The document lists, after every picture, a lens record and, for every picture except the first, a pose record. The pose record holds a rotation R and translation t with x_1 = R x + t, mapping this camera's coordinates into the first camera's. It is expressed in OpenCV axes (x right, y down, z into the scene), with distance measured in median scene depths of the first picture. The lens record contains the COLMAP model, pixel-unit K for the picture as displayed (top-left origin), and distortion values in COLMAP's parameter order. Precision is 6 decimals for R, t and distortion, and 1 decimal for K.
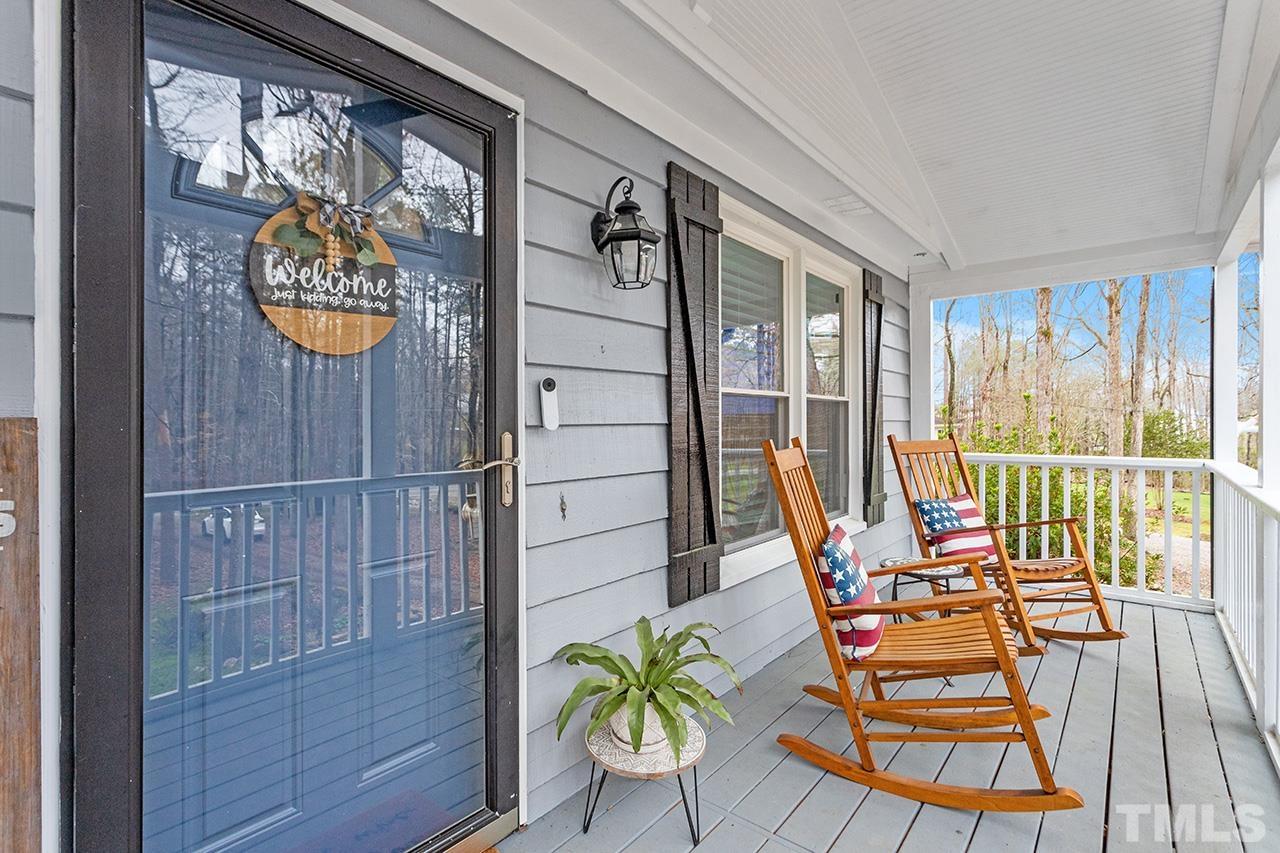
lens RADIAL K [[597.1, 0, 640.0], [0, 597.1, 426.5], [0, 0, 1]] dist [0.001229, 0.001091]
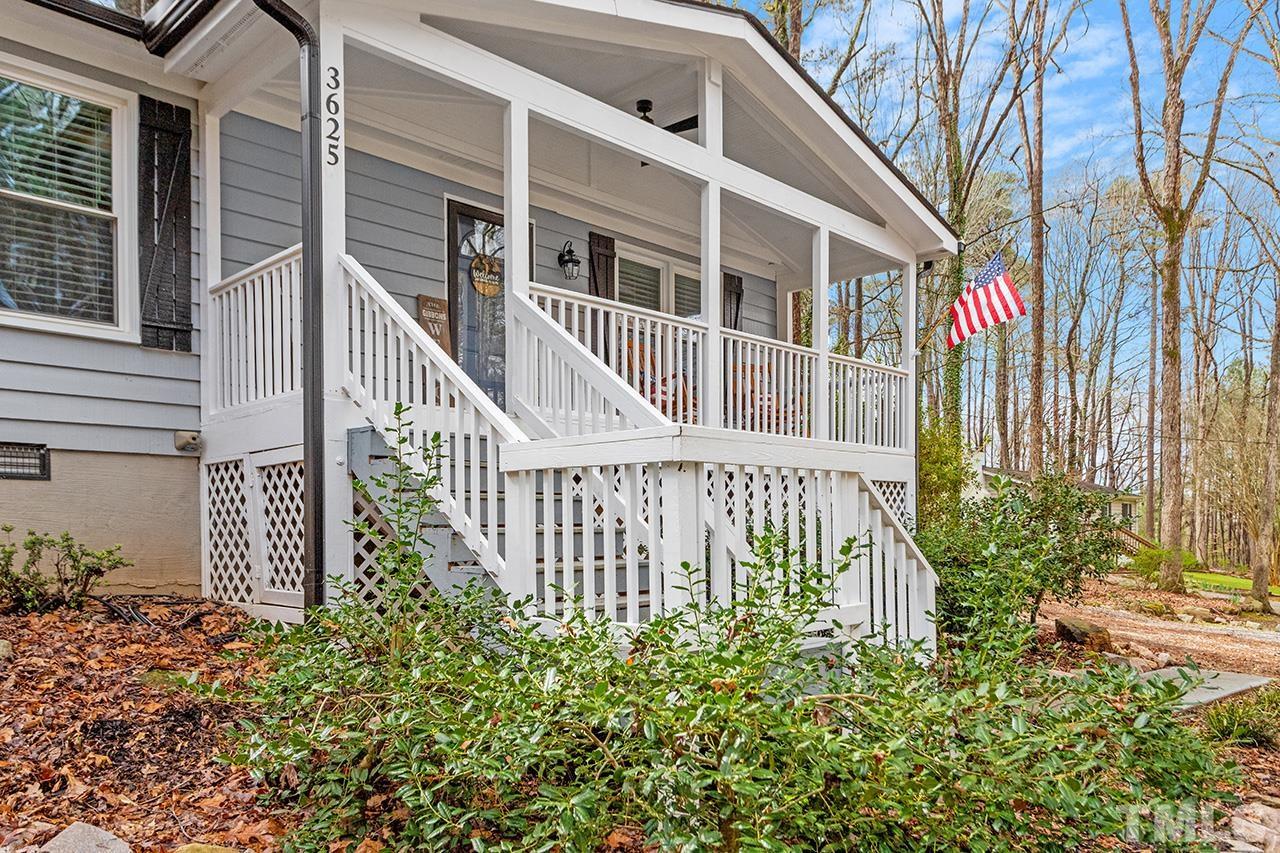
lens RADIAL K [[920.9, 0, 623.7], [0, 920.9, 540.1], [0, 0, 1]] dist [-0.004675, -0.002518]
pose [[0.995779, 0.002352, -0.091754, 0.605045], [-0.001789, 0.999979, 0.006218, 0.939927], [0.091767, -0.006028, 0.995762, -3.201411]]
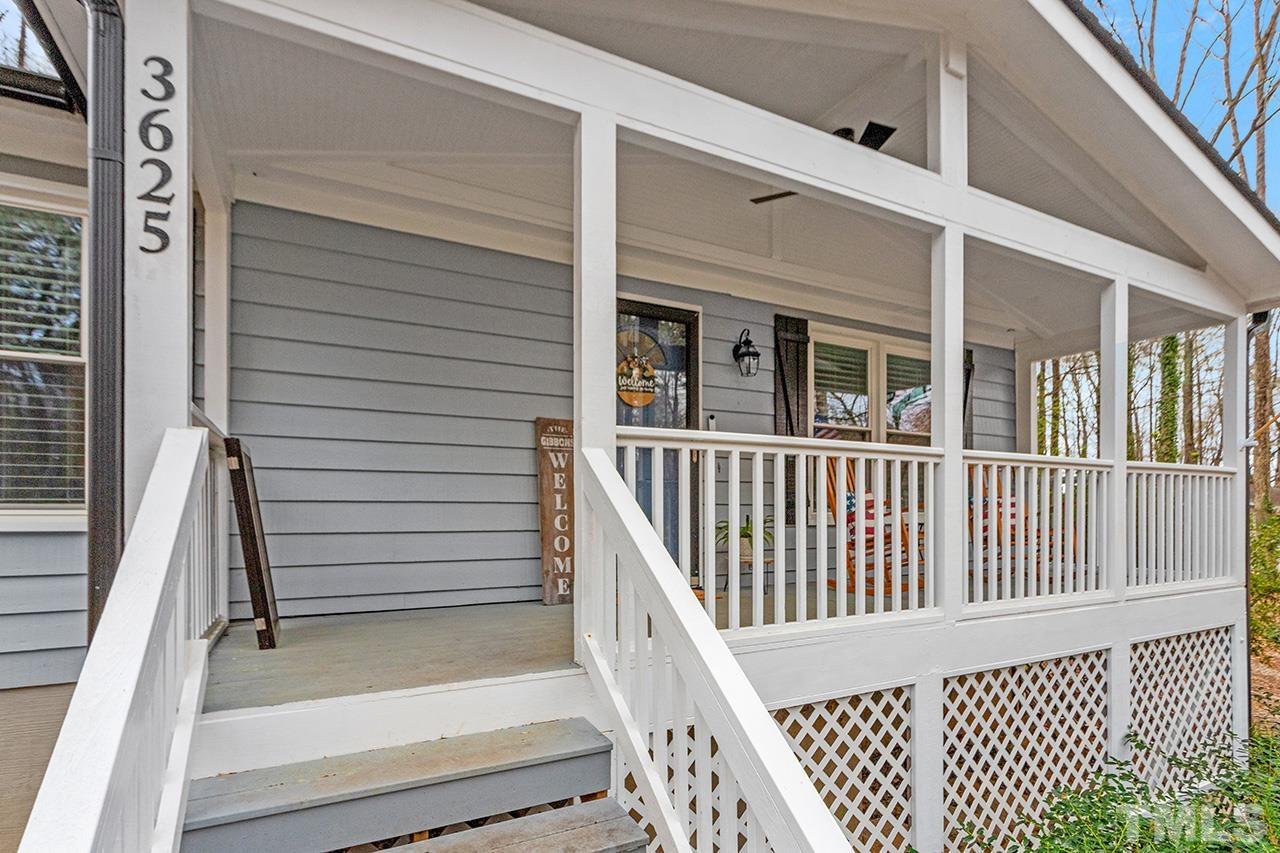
lens RADIAL K [[632.1, 0, 650.1], [0, 632.1, 503.6], [0, 0, 1]] dist [0.000964, 0.000458]
pose [[0.924313, 0.003616, -0.381619, 0.528130], [-0.009632, 0.999858, -0.013855, 0.281957], [0.381514, 0.016482, 0.924216, -1.312888]]
